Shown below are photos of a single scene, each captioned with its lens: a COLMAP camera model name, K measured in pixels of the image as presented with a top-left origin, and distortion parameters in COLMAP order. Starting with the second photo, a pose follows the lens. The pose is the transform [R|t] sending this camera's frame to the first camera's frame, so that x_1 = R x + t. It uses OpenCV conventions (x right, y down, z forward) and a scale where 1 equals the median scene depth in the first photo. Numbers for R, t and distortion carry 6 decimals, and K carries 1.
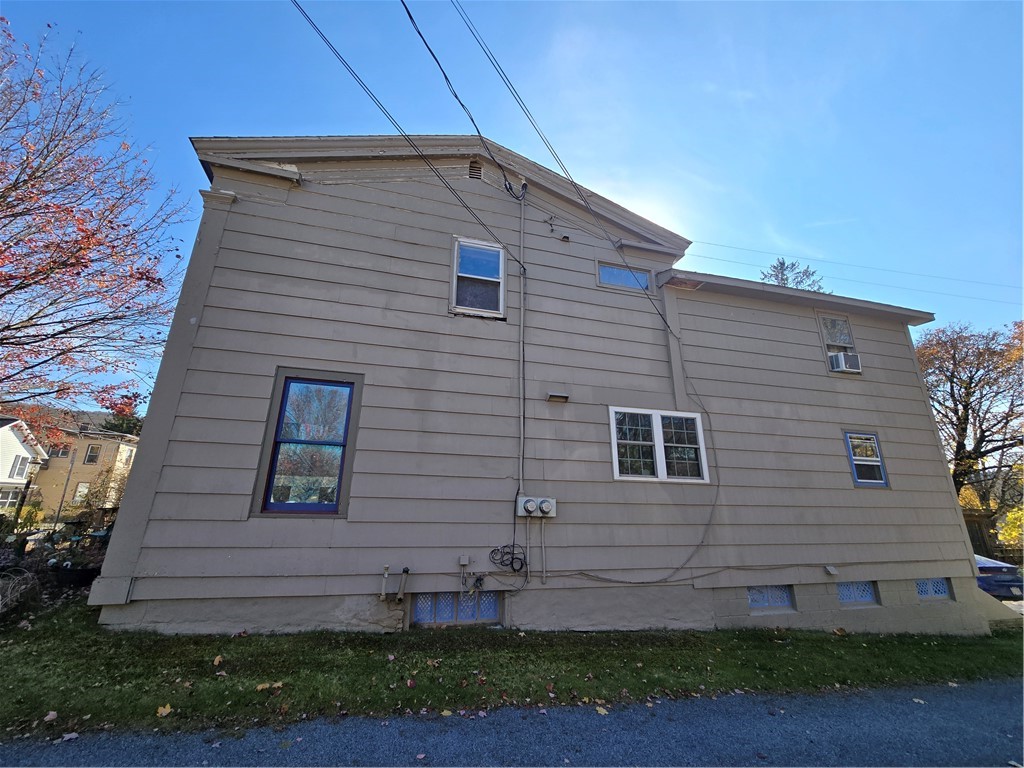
lens RADIAL K [[415.2, 0, 510.0], [0, 415.2, 378.9], [0, 0, 1]] dist [-0.001492, 0.000093]
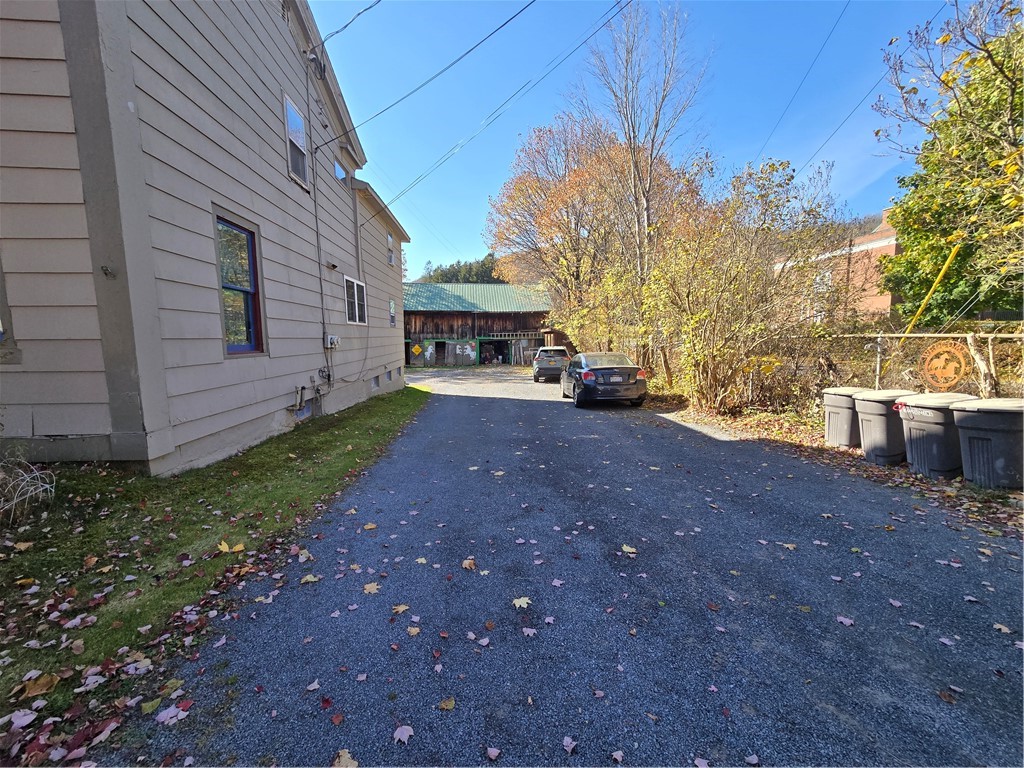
lens RADIAL K [[415.2, 0, 510.0], [0, 415.2, 378.9], [0, 0, 1]] dist [-0.001492, 0.000093]
pose [[0.191532, -0.123890, 0.973636, -1.465793], [-0.270634, 0.946878, 0.173724, 0.003731], [-0.943437, -0.296773, 0.147829, 0.145813]]
